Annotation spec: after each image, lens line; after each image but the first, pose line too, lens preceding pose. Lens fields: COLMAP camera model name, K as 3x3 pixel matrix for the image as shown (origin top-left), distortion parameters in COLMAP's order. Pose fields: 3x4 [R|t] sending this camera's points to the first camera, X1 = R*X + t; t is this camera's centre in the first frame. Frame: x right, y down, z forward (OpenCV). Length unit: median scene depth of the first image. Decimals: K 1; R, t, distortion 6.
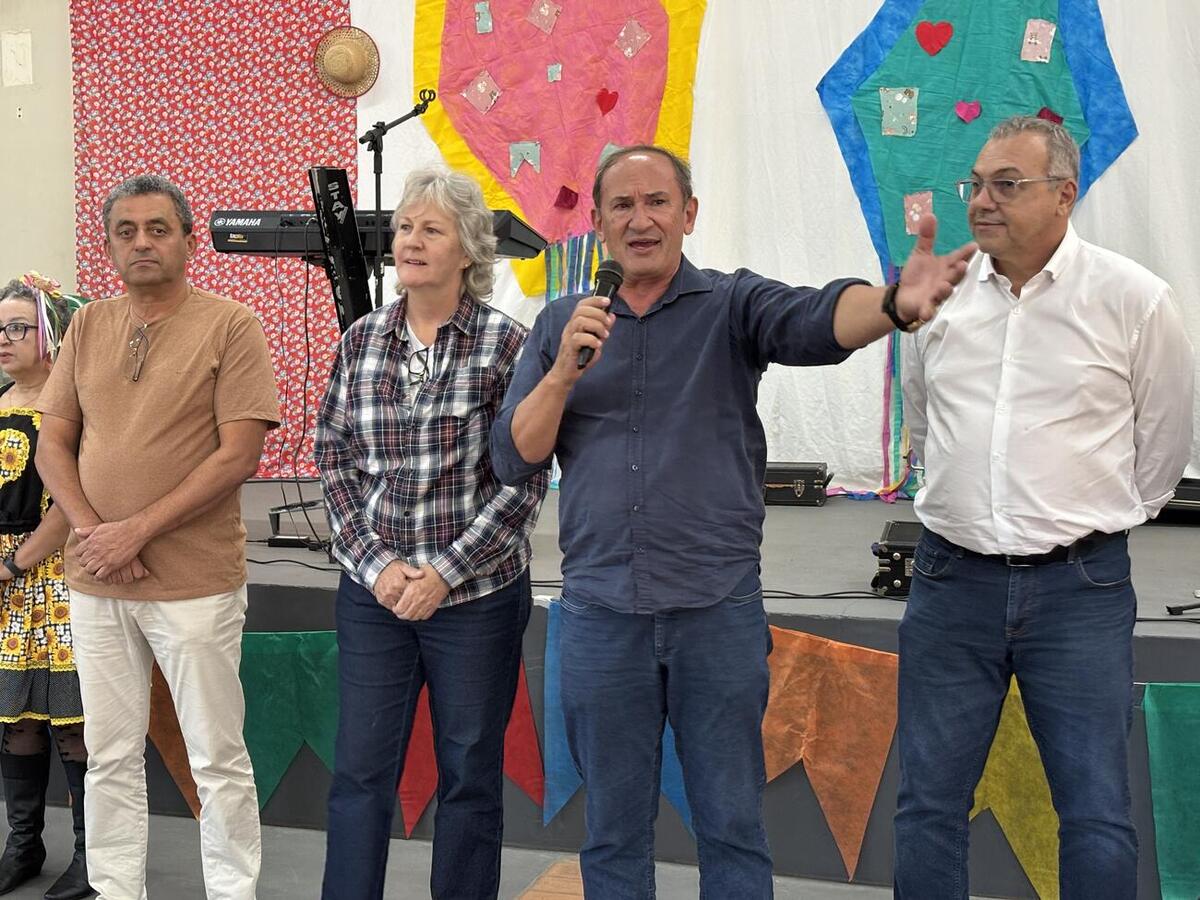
lens RADIAL K [[1778.6, 0, 600.0], [0, 1778.6, 450.0], [0, 0, 1]] dist [0.176206, -0.624174]
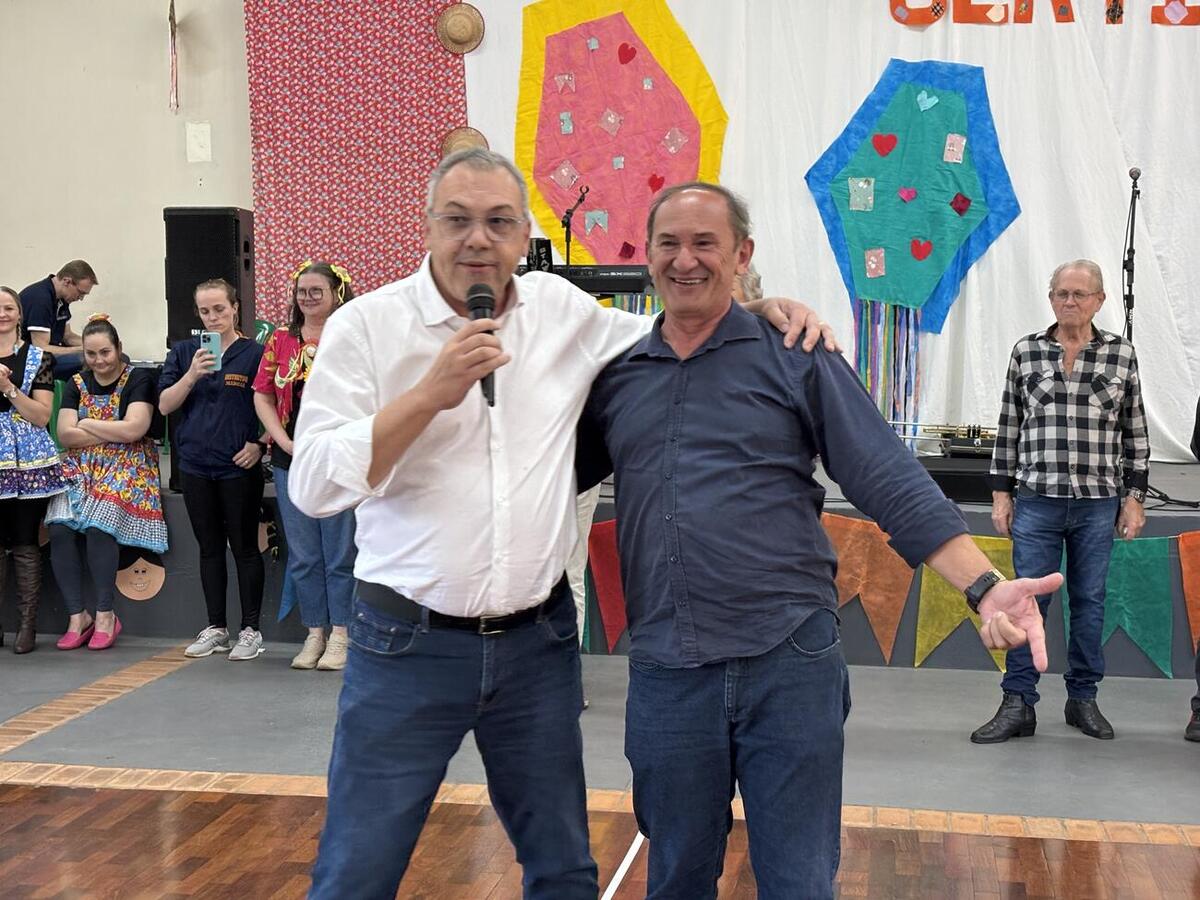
lens RADIAL K [[1778.6, 0, 600.0], [0, 1778.6, 450.0], [0, 0, 1]] dist [0.176206, -0.624174]
pose [[0.994026, -0.007058, 0.108913, -0.206256], [0.008343, 0.999901, -0.011347, 0.035729], [-0.108822, 0.012188, 0.993986, -0.429746]]
